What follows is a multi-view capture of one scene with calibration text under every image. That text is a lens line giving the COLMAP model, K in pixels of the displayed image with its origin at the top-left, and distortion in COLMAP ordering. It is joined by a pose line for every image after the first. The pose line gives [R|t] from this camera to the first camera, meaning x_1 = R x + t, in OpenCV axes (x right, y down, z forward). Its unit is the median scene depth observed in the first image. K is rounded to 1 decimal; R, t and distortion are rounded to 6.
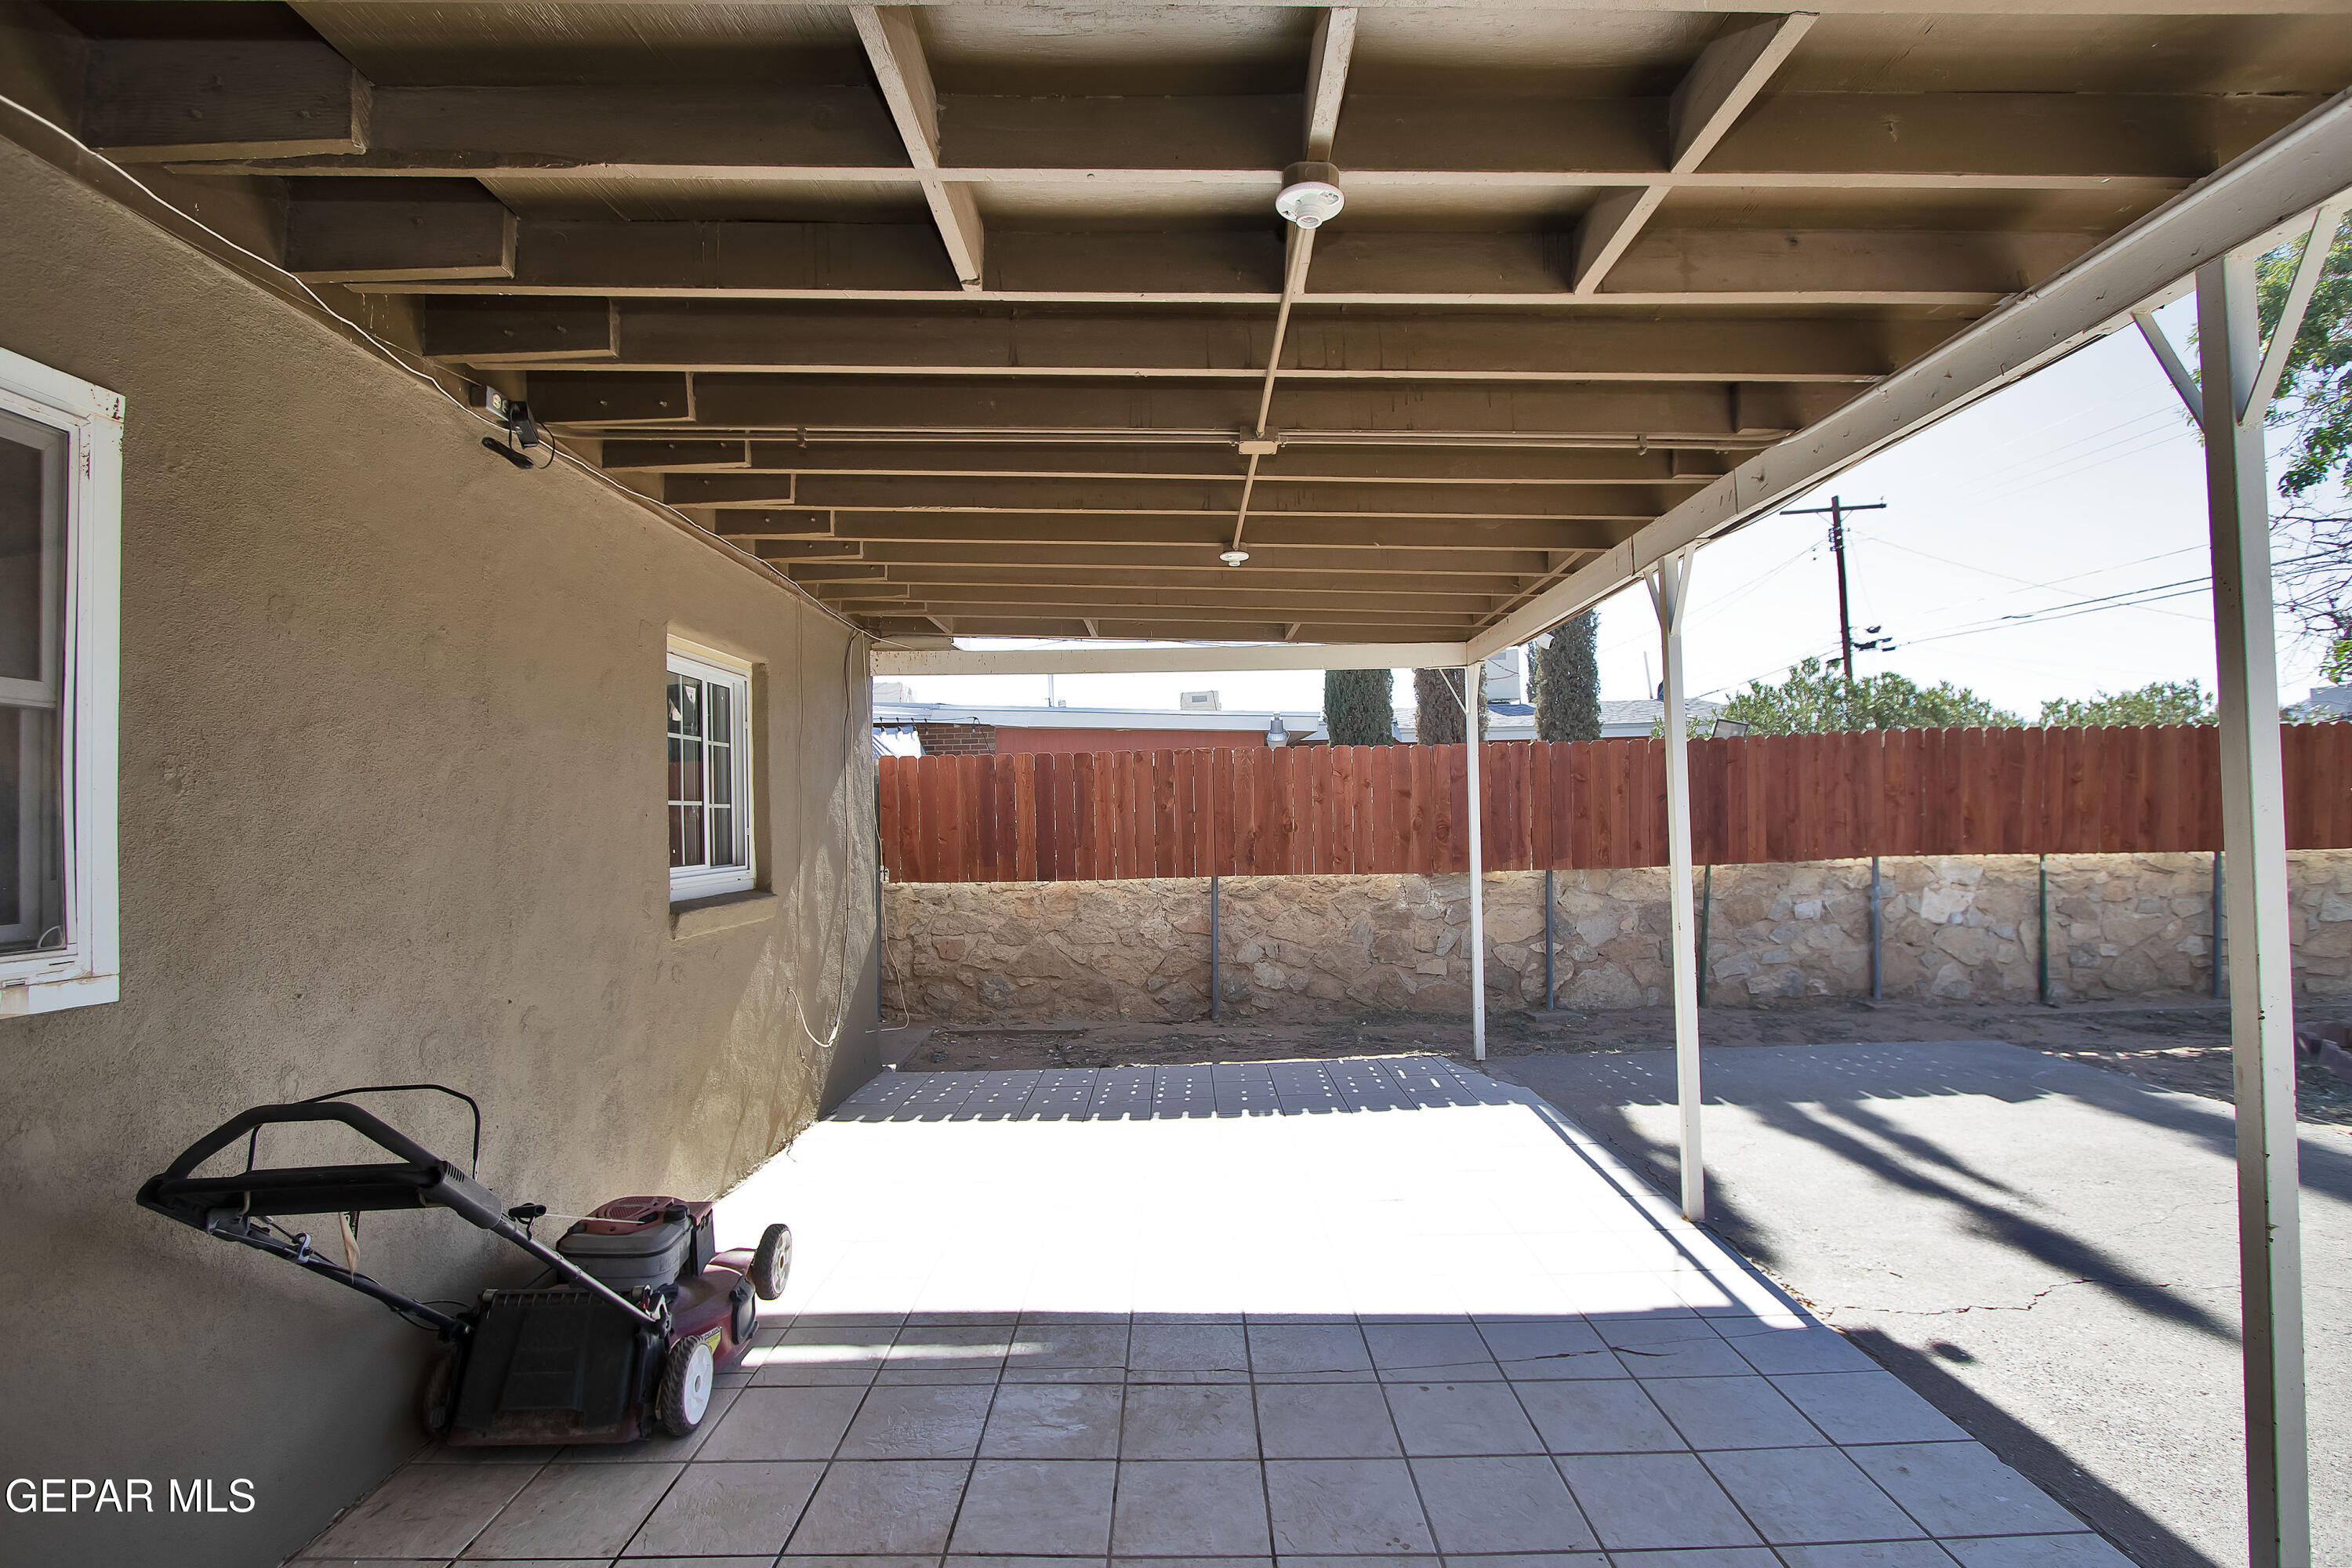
lens RADIAL K [[1111.7, 0, 1177.6], [0, 1111.7, 789.6], [0, 0, 1]] dist [-0.011967, 0.001772]
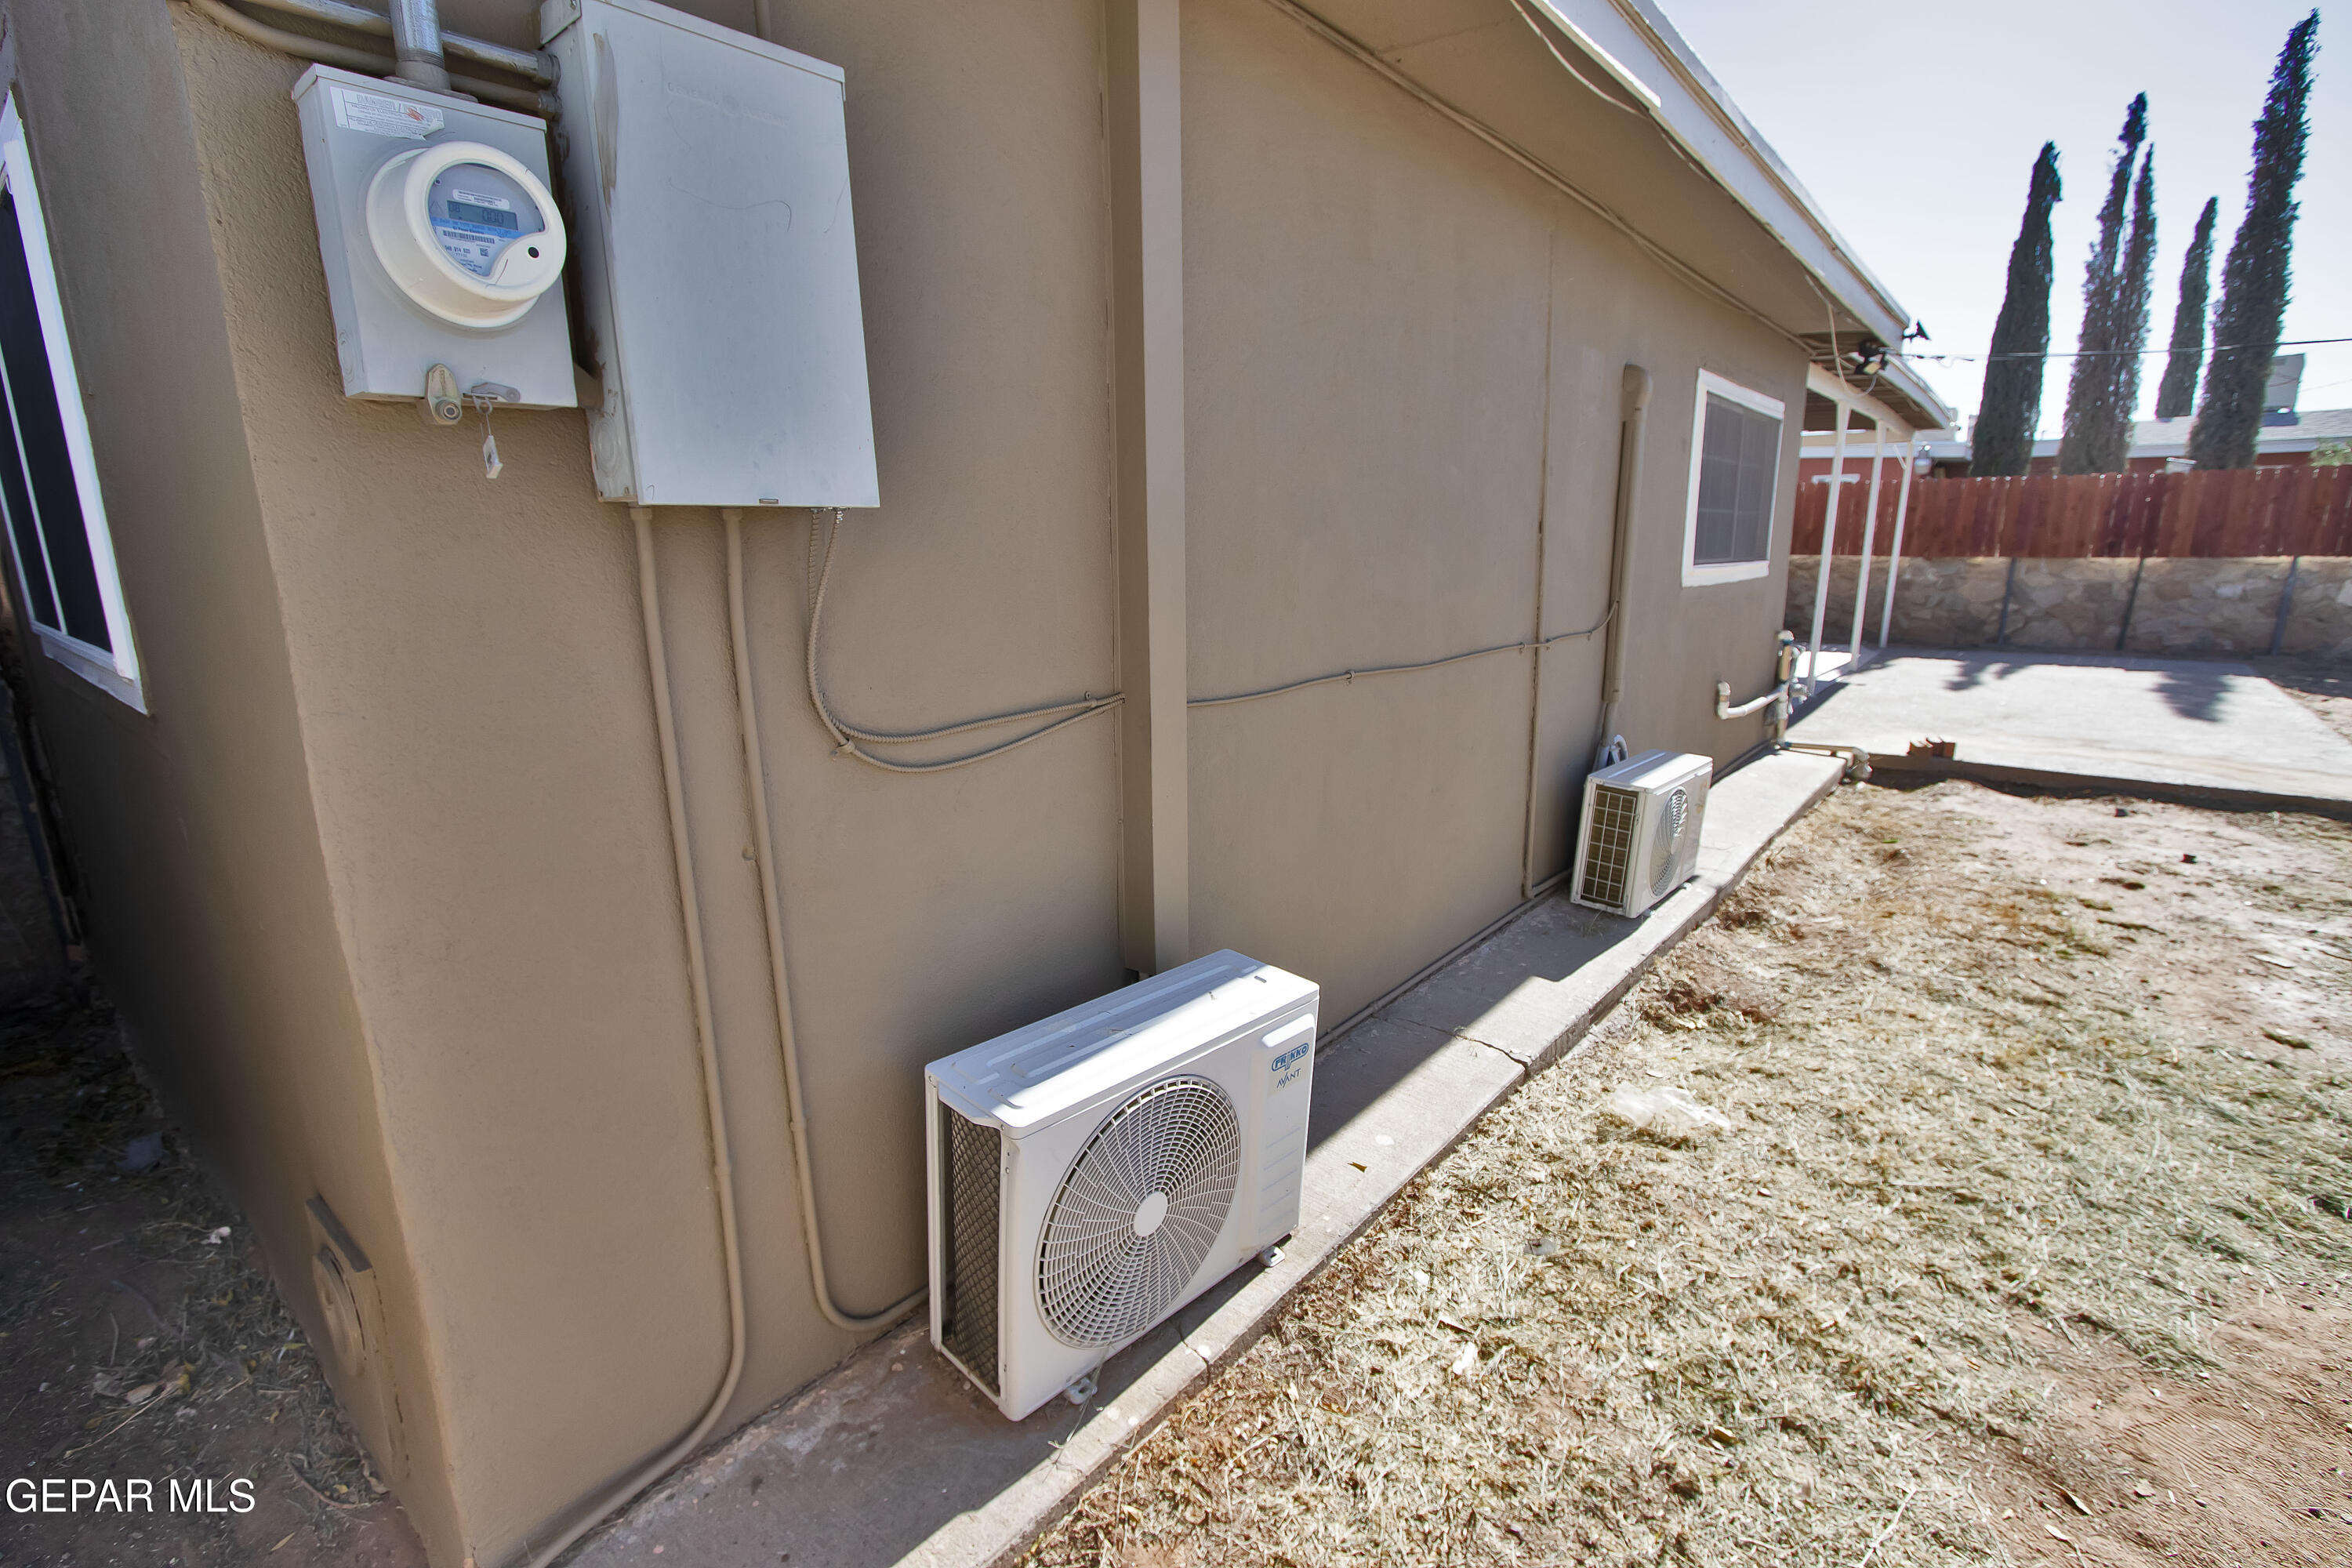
lens RADIAL K [[1111.7, 0, 1177.6], [0, 1111.7, 789.6], [0, 0, 1]] dist [-0.011967, 0.001772]
pose [[0.780921, 0.156781, -0.604634, 0.406769], [0.010119, 0.964685, 0.263211, -0.037980], [0.624548, -0.211665, 0.751756, -1.042206]]
